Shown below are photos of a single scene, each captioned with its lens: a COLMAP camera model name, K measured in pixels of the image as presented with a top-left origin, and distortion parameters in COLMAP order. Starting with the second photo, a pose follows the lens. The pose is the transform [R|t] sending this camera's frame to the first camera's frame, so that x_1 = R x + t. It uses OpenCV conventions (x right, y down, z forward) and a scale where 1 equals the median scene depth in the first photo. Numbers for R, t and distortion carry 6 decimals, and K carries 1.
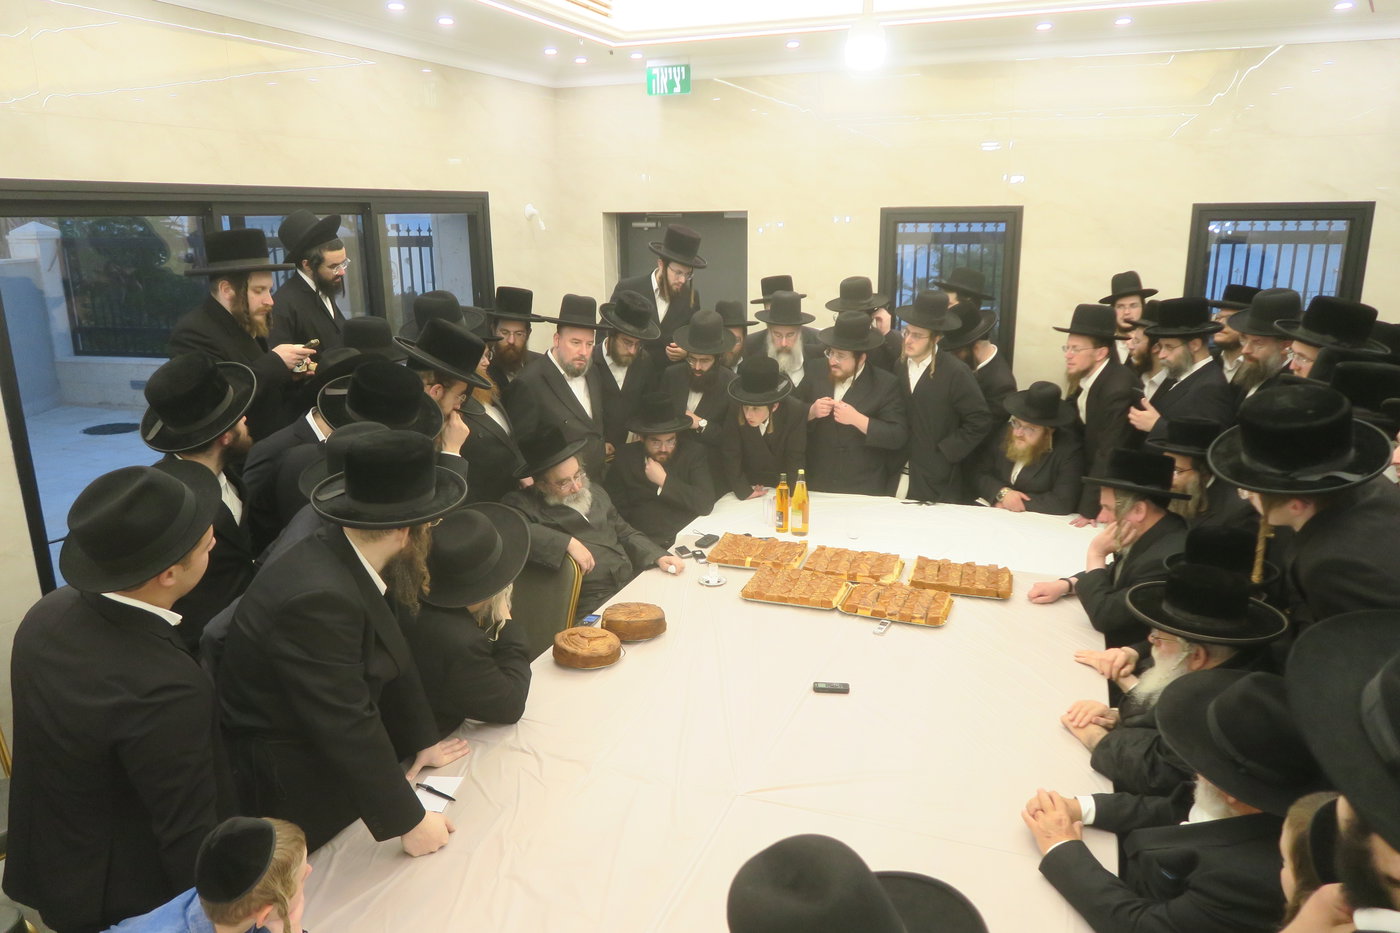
lens RADIAL K [[979.9, 0, 700.0], [0, 979.9, 466.5], [0, 0, 1]] dist [0.004624, -0.000789]
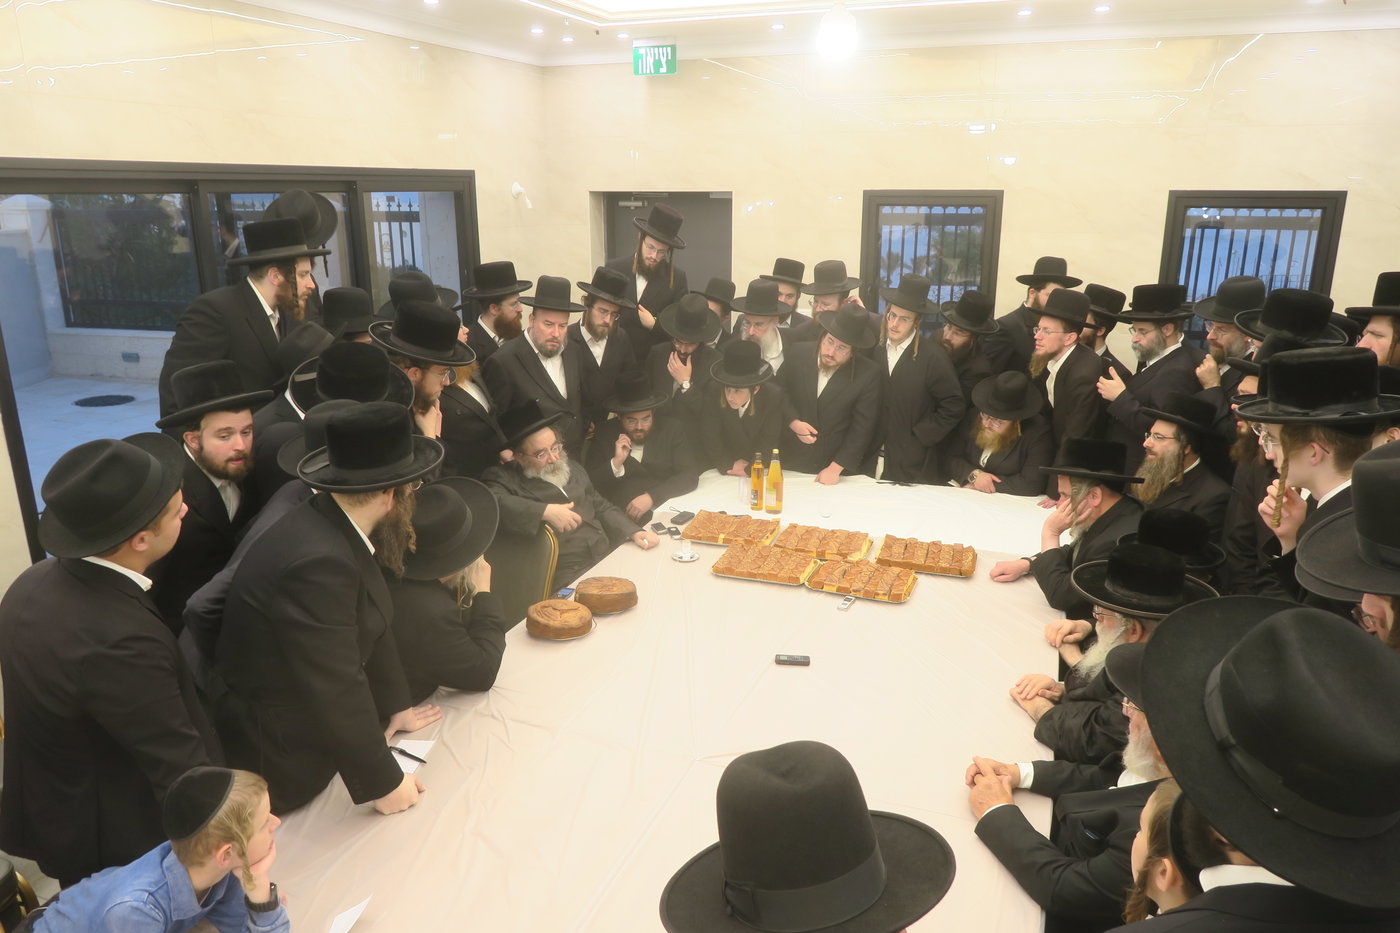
lens RADIAL K [[982.1, 0, 700.0], [0, 982.1, 466.5], [0, 0, 1]] dist [-0.000069, 0.002195]
pose [[0.999937, 0.010294, 0.004408, 0.022533], [-0.010392, 0.999685, 0.022828, -0.001488], [-0.004171, -0.022872, 0.999730, -0.026859]]
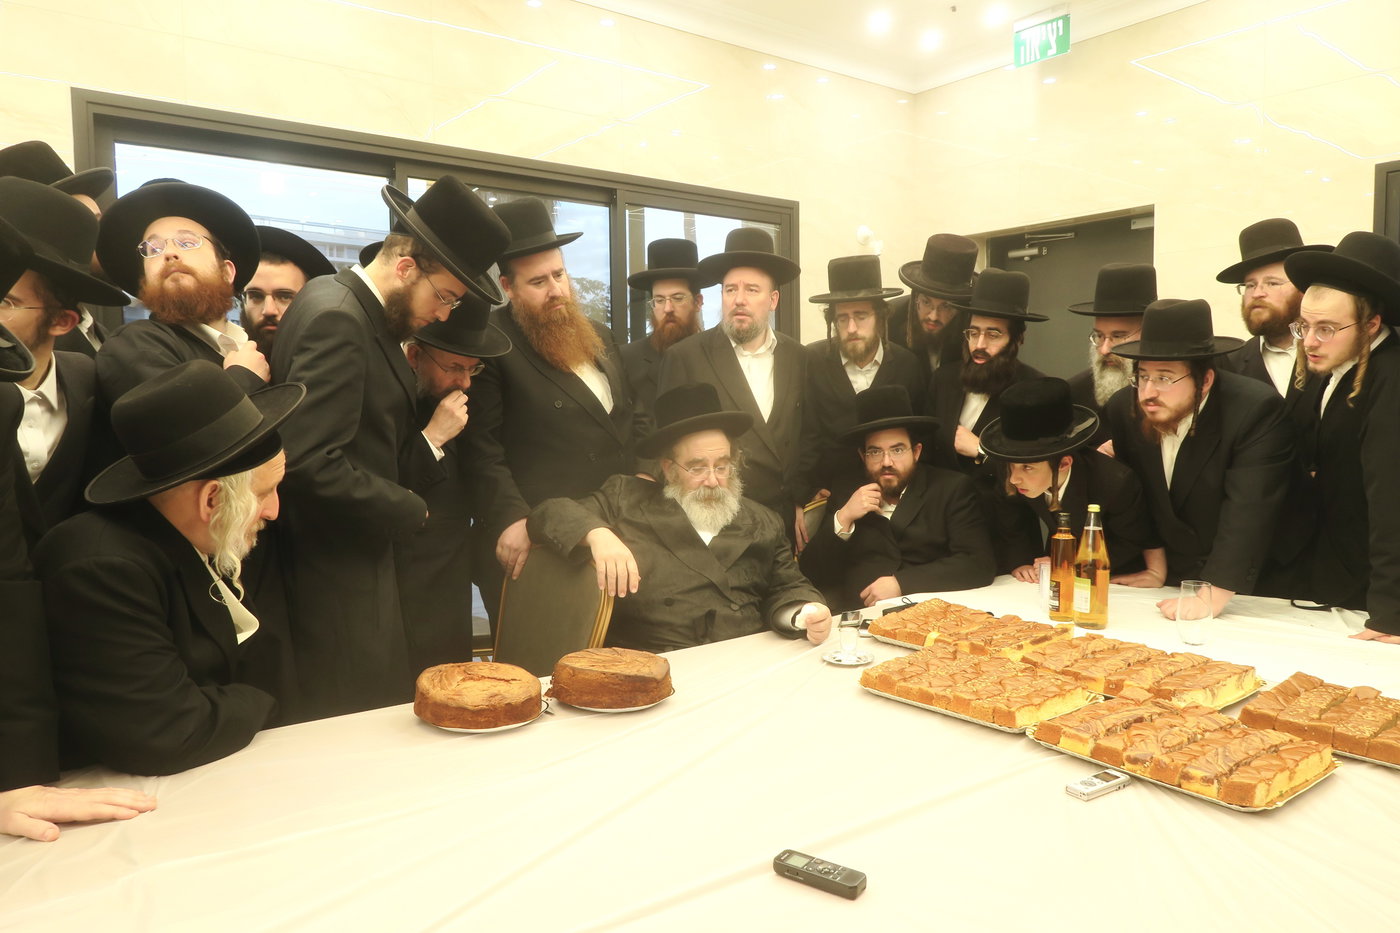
lens RADIAL K [[982.4, 0, 700.3], [0, 982.4, 453.9], [0, 0, 1]] dist [-0.002673, -0.002172]
pose [[0.859591, 0.035326, -0.509760, 0.217862], [-0.131622, 0.979251, -0.154087, 0.100449], [0.493740, 0.199547, 0.846405, 0.477198]]
